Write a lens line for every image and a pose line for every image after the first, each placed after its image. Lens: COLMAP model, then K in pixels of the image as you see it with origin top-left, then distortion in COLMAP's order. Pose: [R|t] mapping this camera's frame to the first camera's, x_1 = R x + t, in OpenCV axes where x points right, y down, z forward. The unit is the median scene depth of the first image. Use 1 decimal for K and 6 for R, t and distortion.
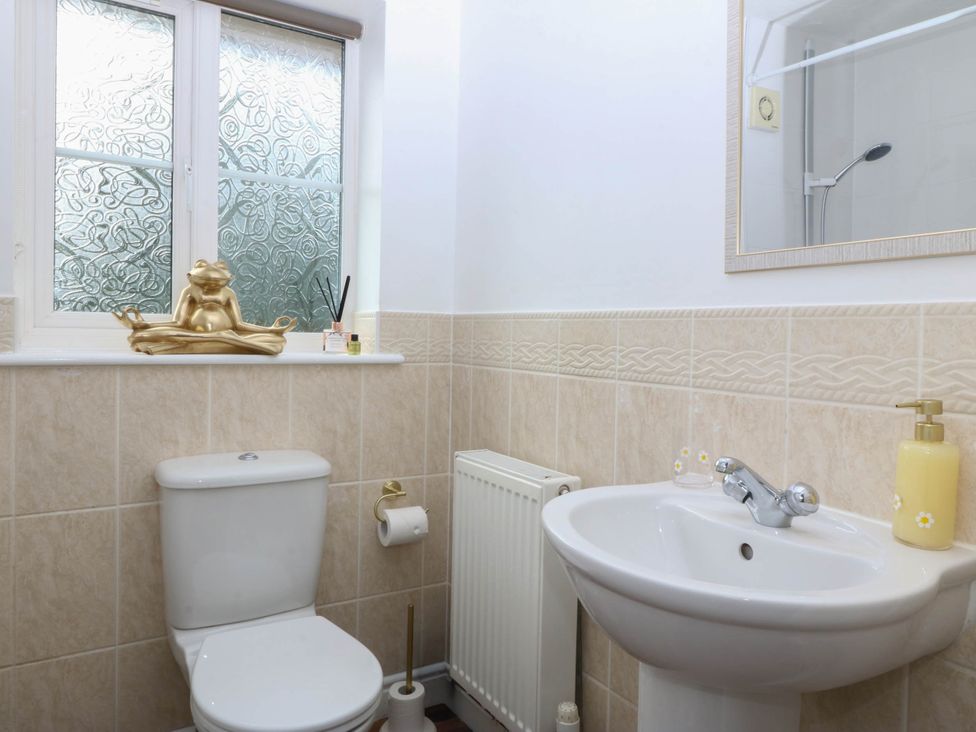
lens RADIAL K [[542.7, 0, 301.7], [0, 542.7, 347.6], [0, 0, 1]] dist [0.004917, 0.000525]
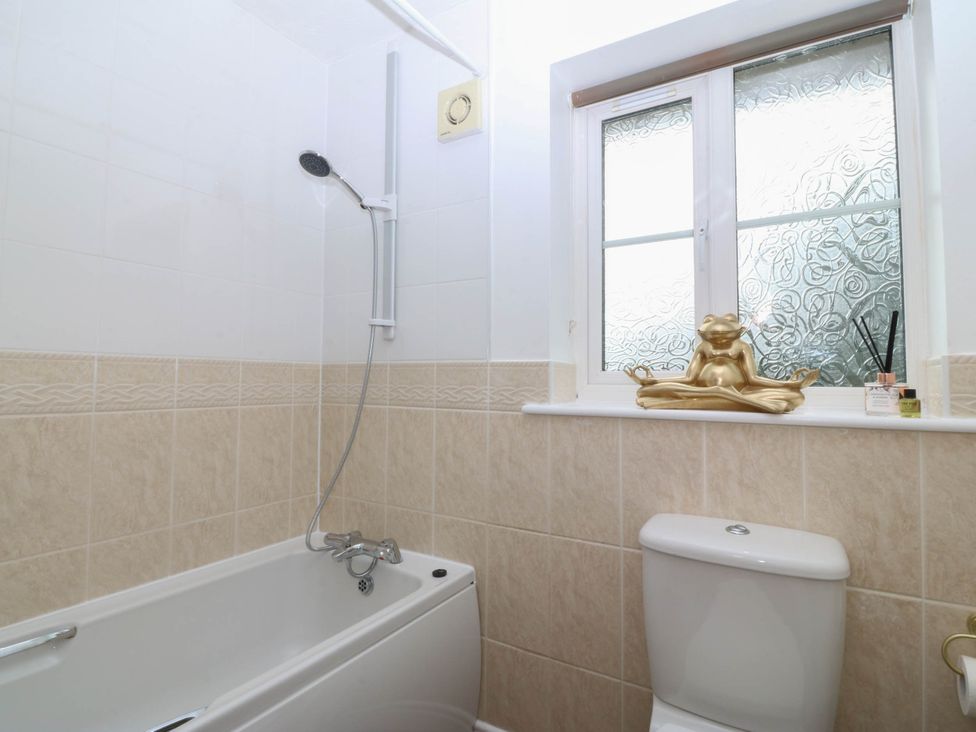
lens RADIAL K [[510.8, 0, 484.7], [0, 510.8, 356.8], [0, 0, 1]] dist [0.001387, -0.016636]
pose [[0.579262, -0.056141, -0.813206, 0.344066], [-0.022938, 0.996108, -0.085107, 0.003256], [0.814818, 0.067953, 0.575720, 0.152337]]
